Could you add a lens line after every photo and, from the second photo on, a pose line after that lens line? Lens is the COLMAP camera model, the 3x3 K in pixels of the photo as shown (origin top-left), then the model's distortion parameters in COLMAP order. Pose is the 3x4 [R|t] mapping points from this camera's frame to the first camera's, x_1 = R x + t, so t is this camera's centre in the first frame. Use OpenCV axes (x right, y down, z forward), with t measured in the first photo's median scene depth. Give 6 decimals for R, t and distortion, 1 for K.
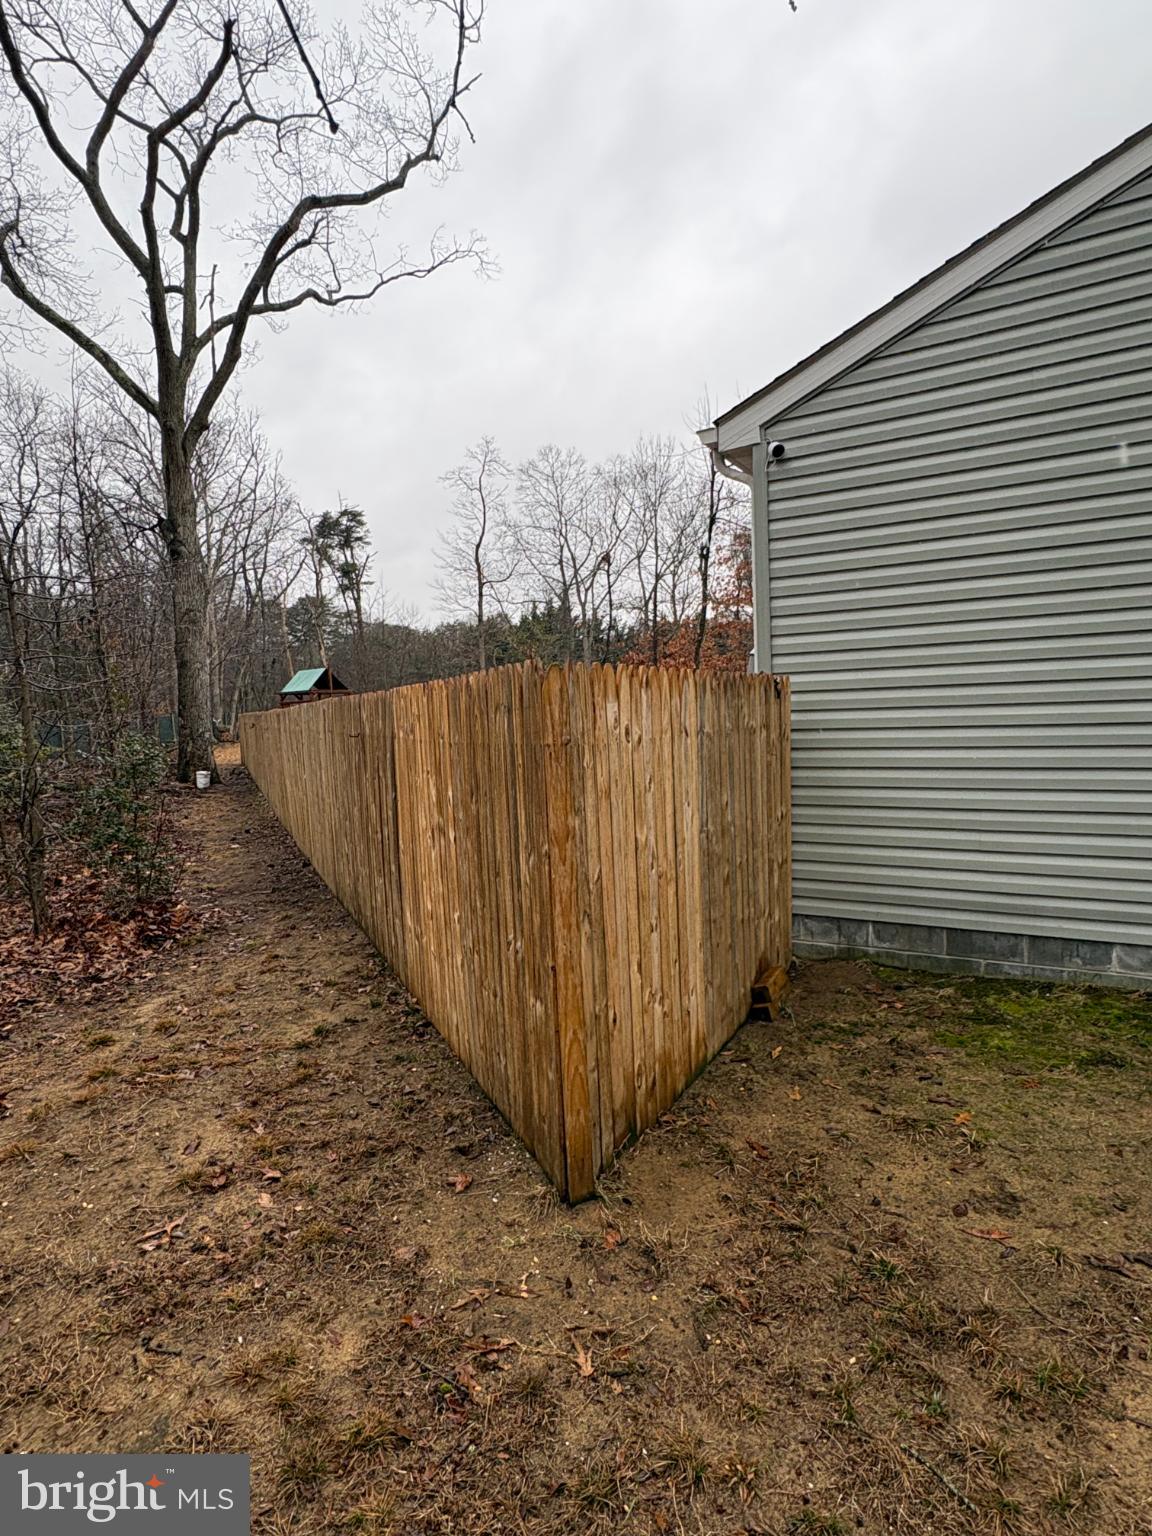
lens RADIAL K [[843.4, 0, 576.0], [0, 843.4, 768.0], [0, 0, 1]] dist [-0.001868, -0.000464]
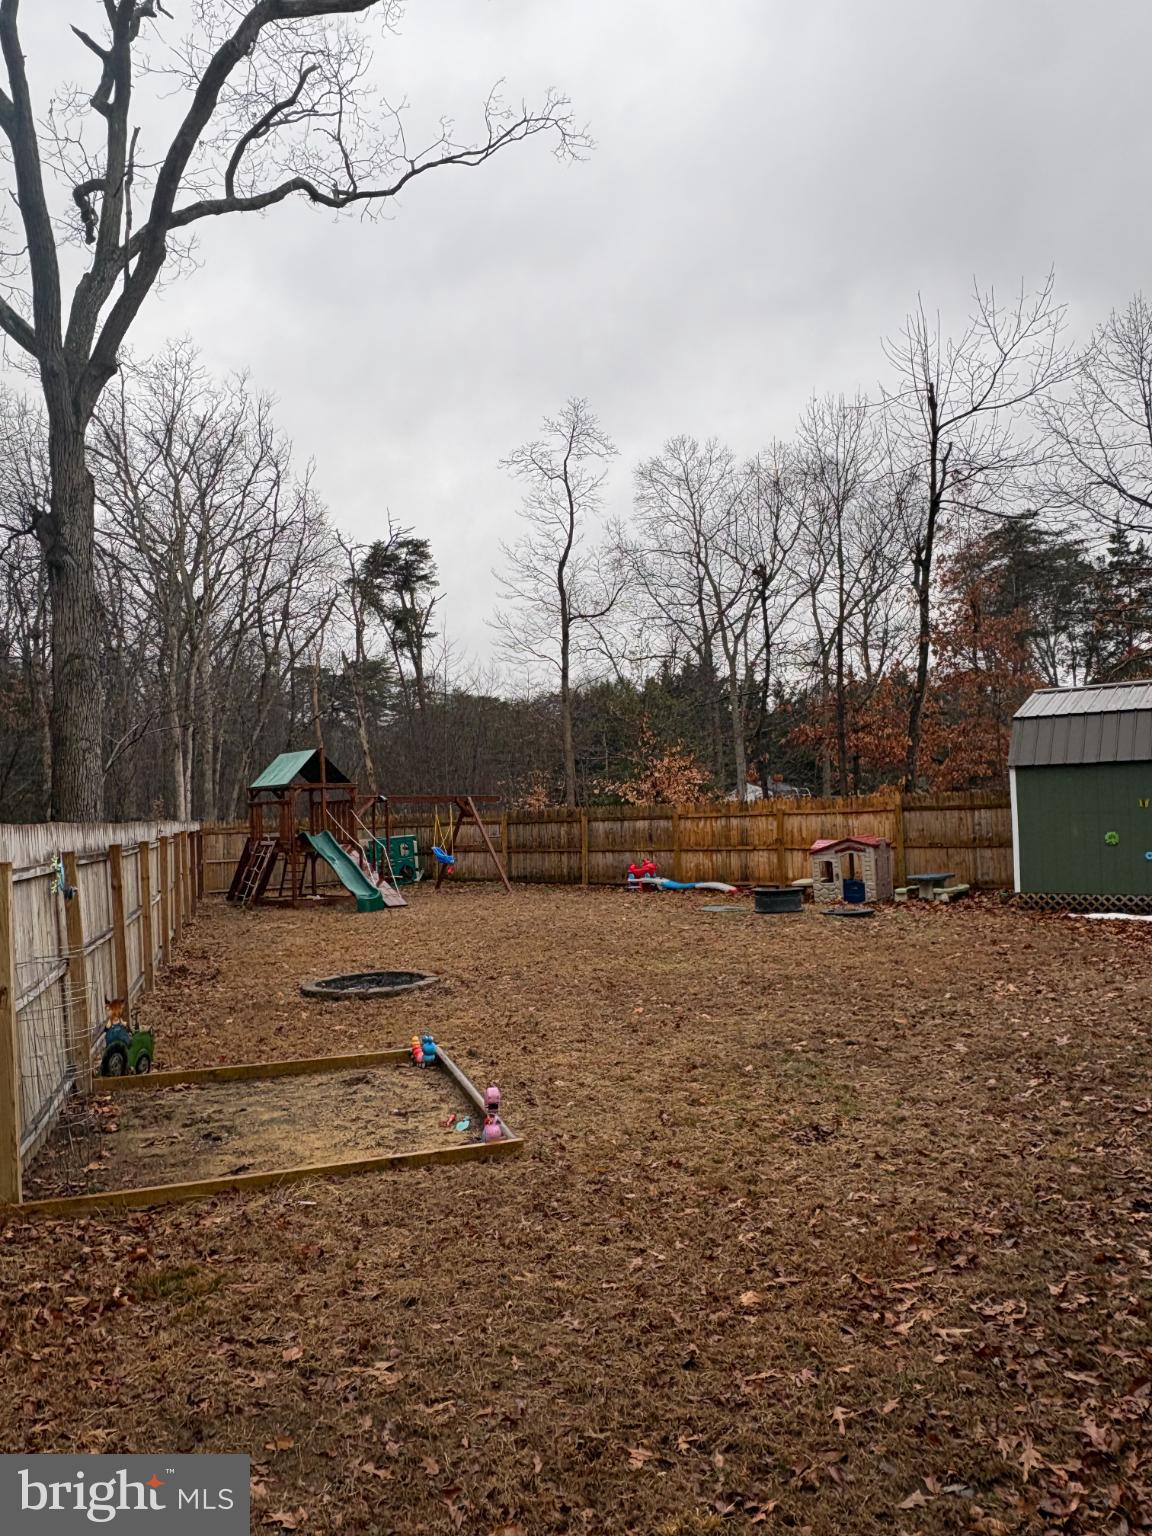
lens RADIAL K [[1099.8, 0, 576.0], [0, 1099.8, 768.0], [0, 0, 1]] dist [-0.001611, 0.001236]
pose [[0.990199, -0.006401, -0.139513, 0.007294], [-0.008307, 0.994481, -0.104589, -0.009455], [0.139413, 0.104723, 0.984681, 0.104101]]
